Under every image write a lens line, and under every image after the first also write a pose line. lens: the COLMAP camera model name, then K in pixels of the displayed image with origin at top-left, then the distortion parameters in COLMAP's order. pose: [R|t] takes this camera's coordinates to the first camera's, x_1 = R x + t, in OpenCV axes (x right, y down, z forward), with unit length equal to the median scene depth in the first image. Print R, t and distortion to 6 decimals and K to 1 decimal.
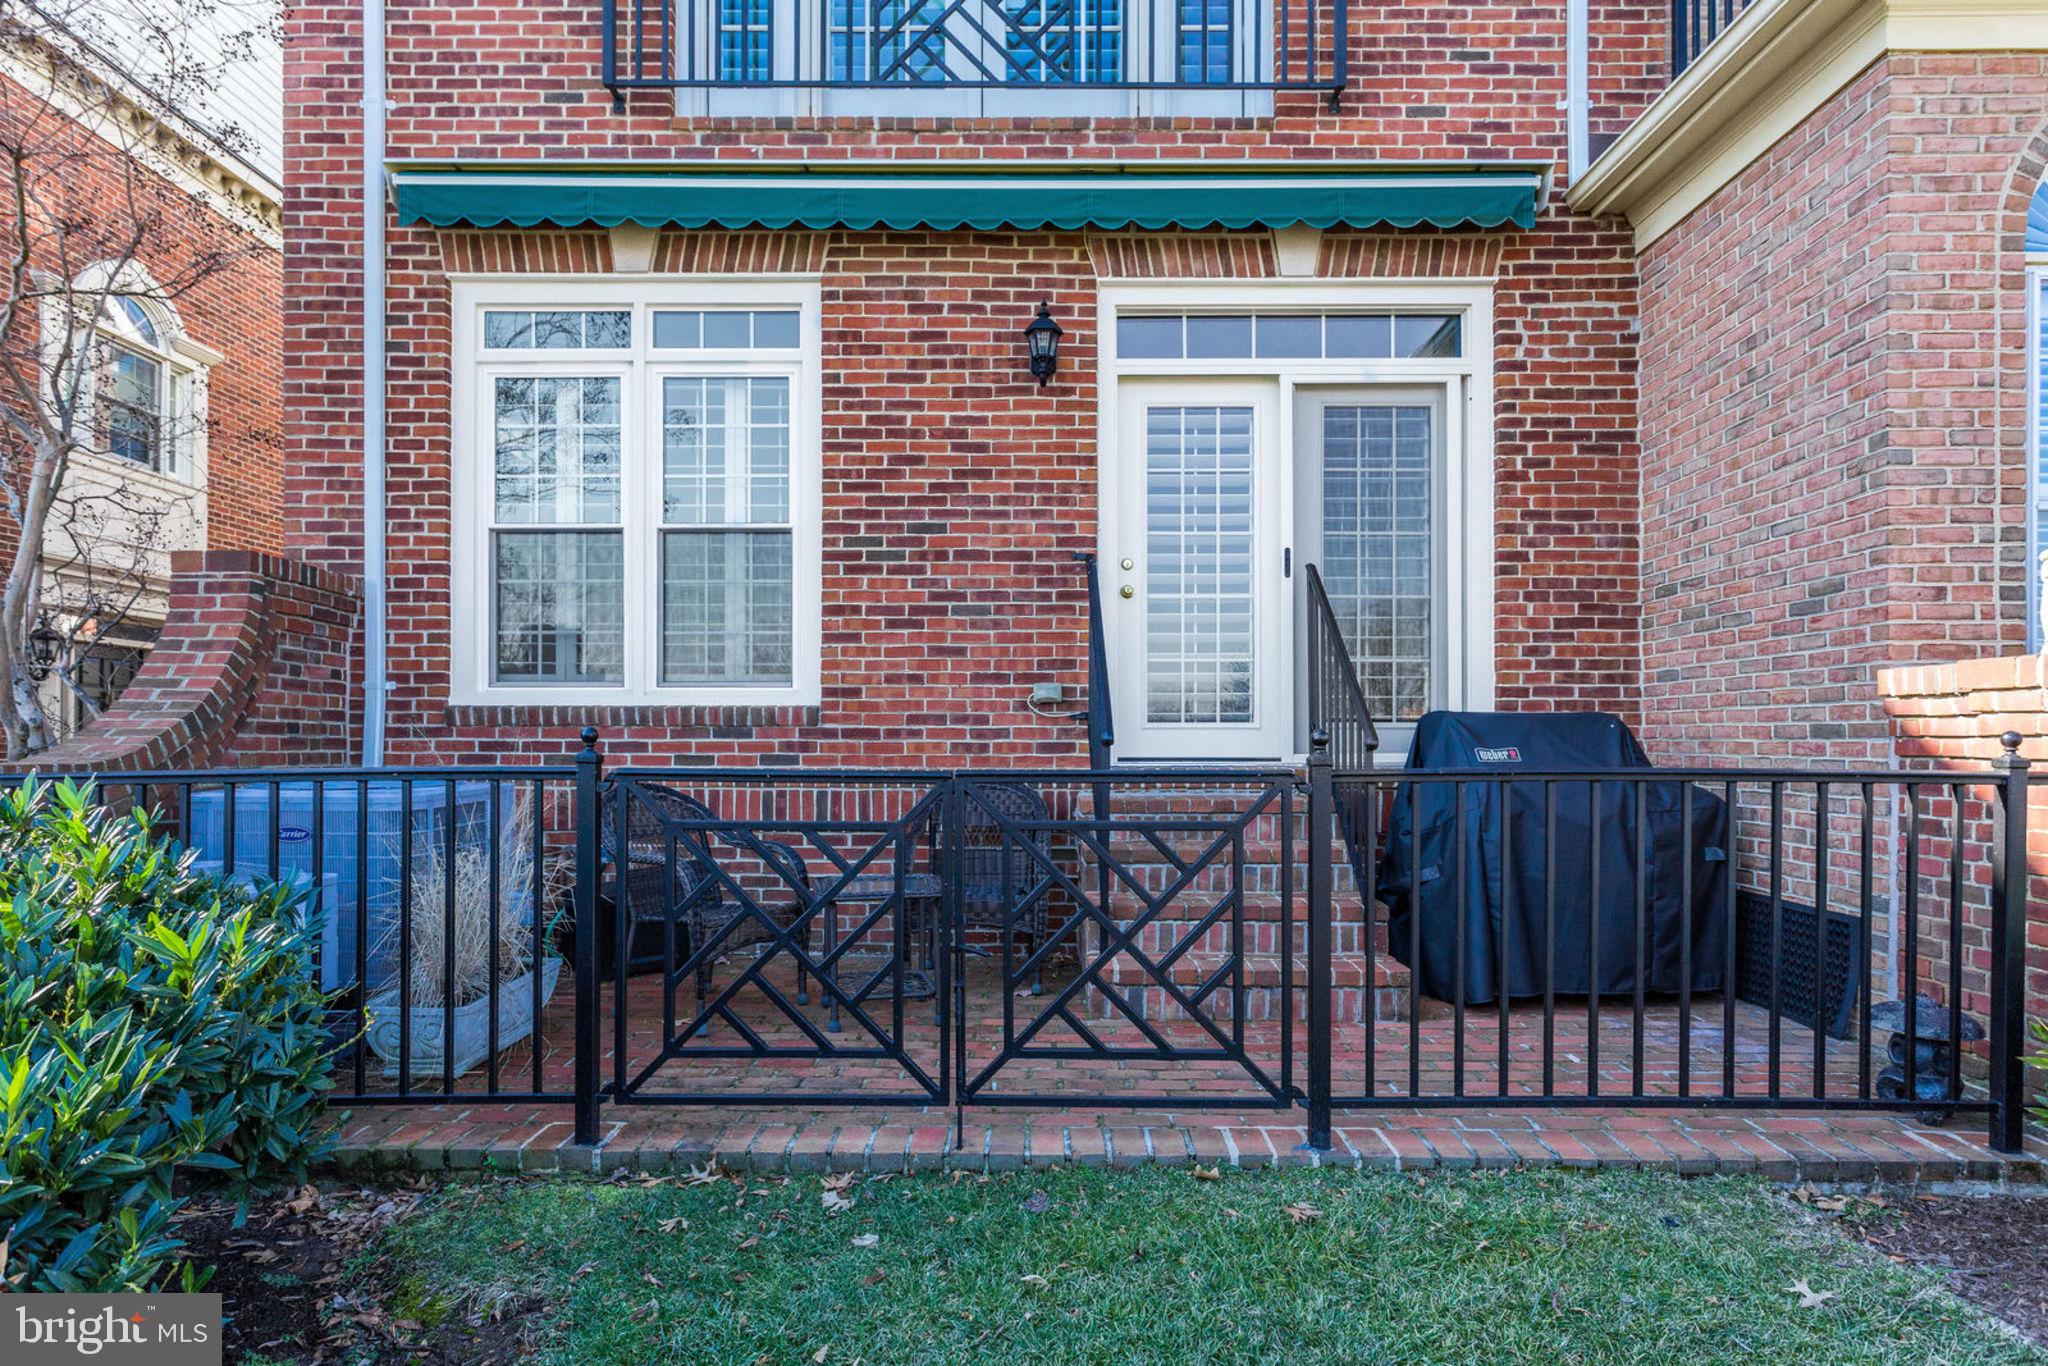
lens RADIAL K [[1155.4, 0, 1007.5], [0, 1155.4, 784.8], [0, 0, 1]] dist [0.010102, 0.004553]
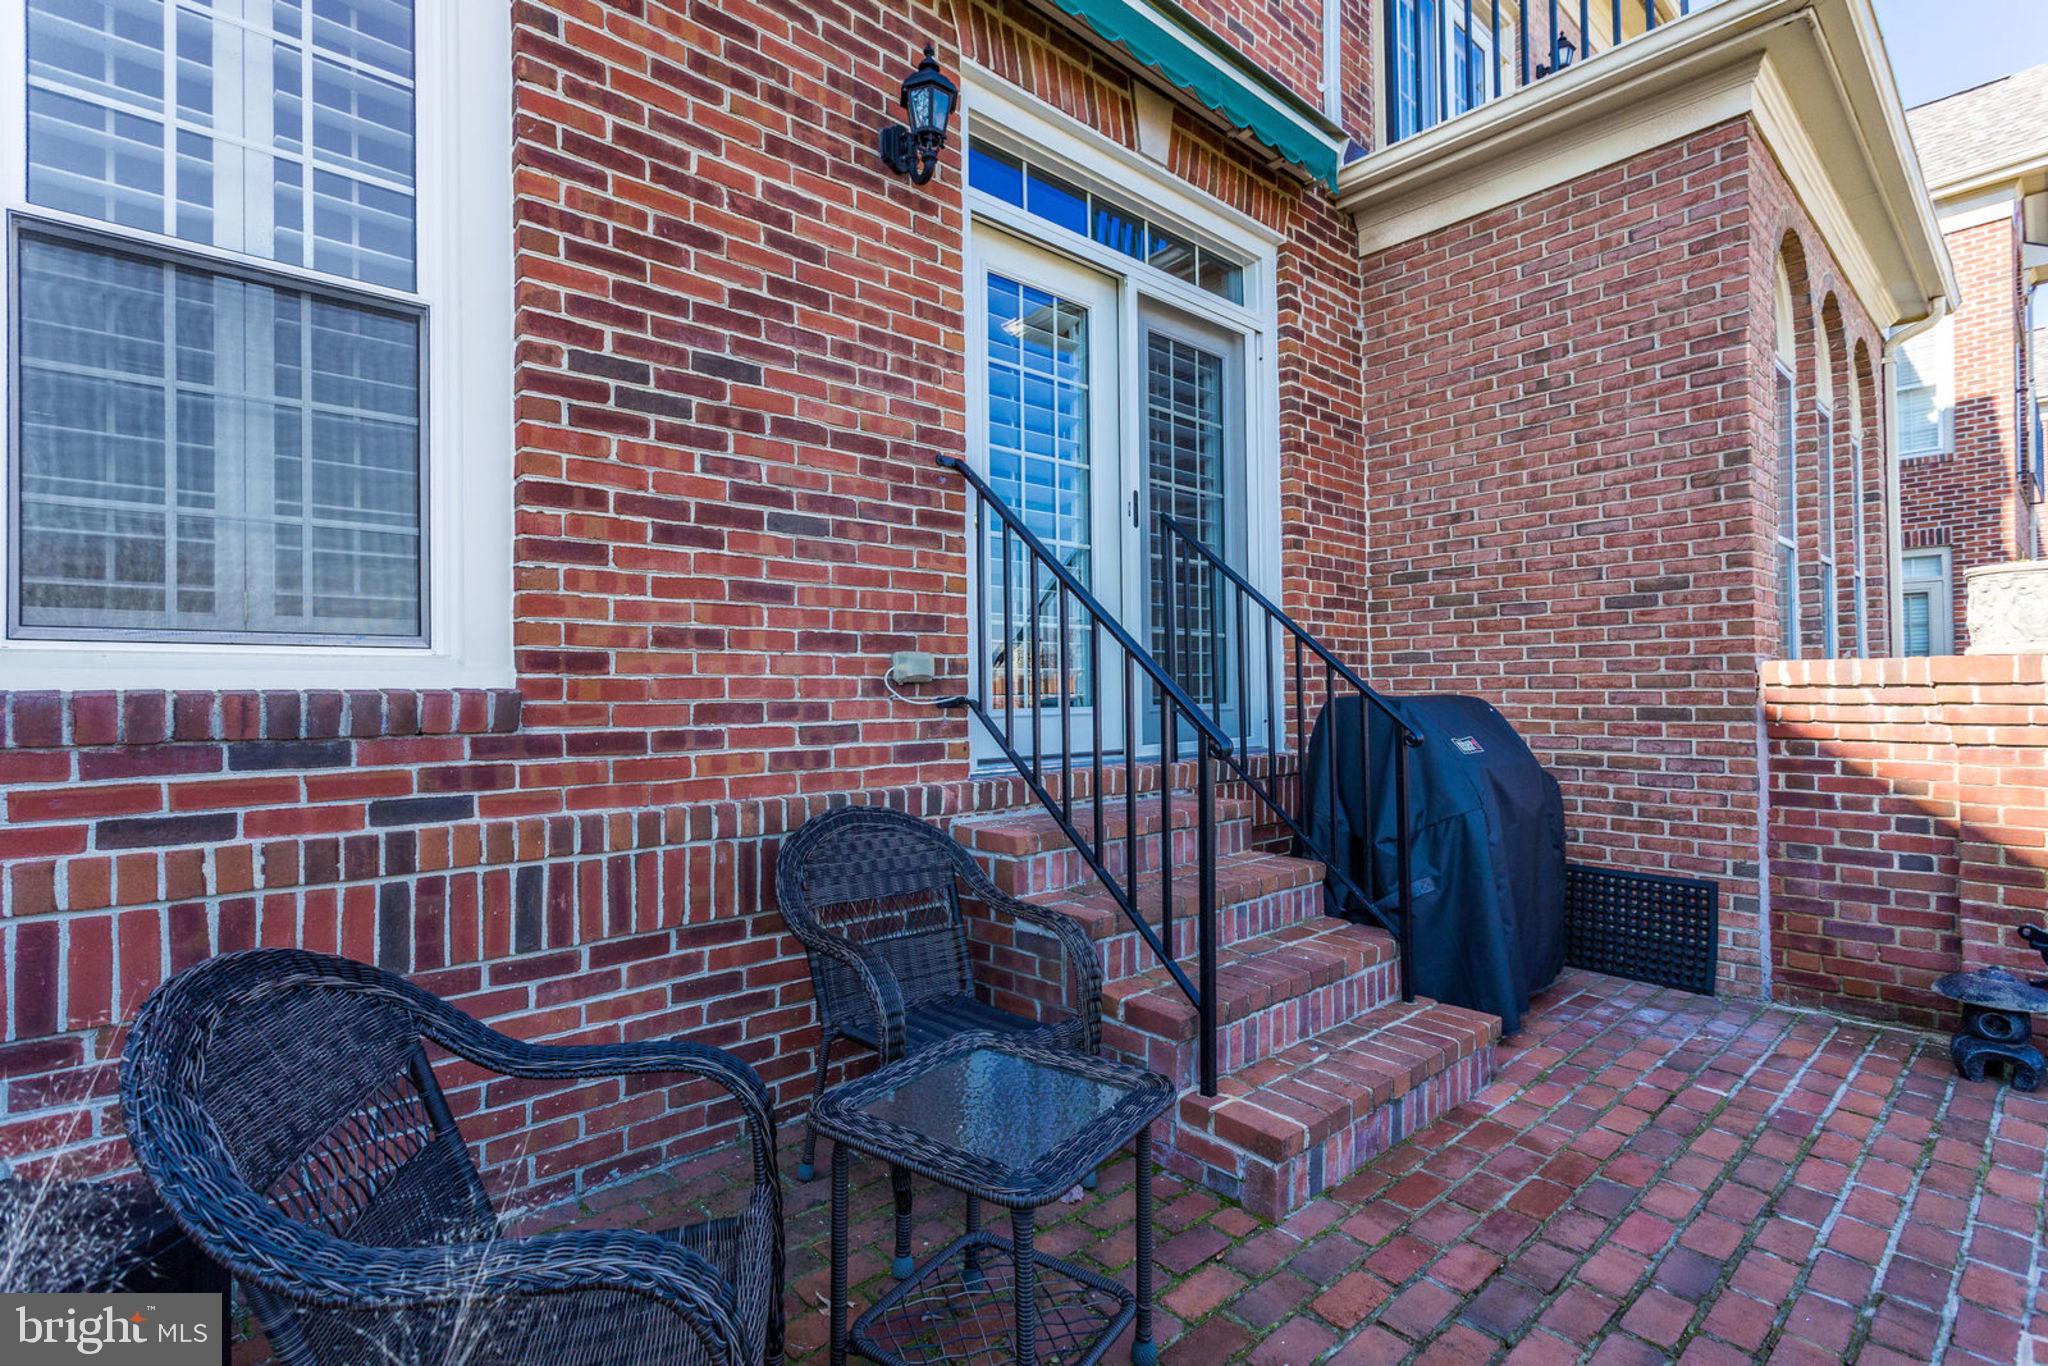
lens RADIAL K [[979.1, 0, 1032.2], [0, 979.1, 702.0], [0, 0, 1]] dist [0.004485, 0.000620]
pose [[0.731632, -0.014518, 0.681545, -0.284829], [0.035860, 0.999209, -0.017210, -0.048848], [-0.680756, 0.037032, 0.731574, 0.562558]]
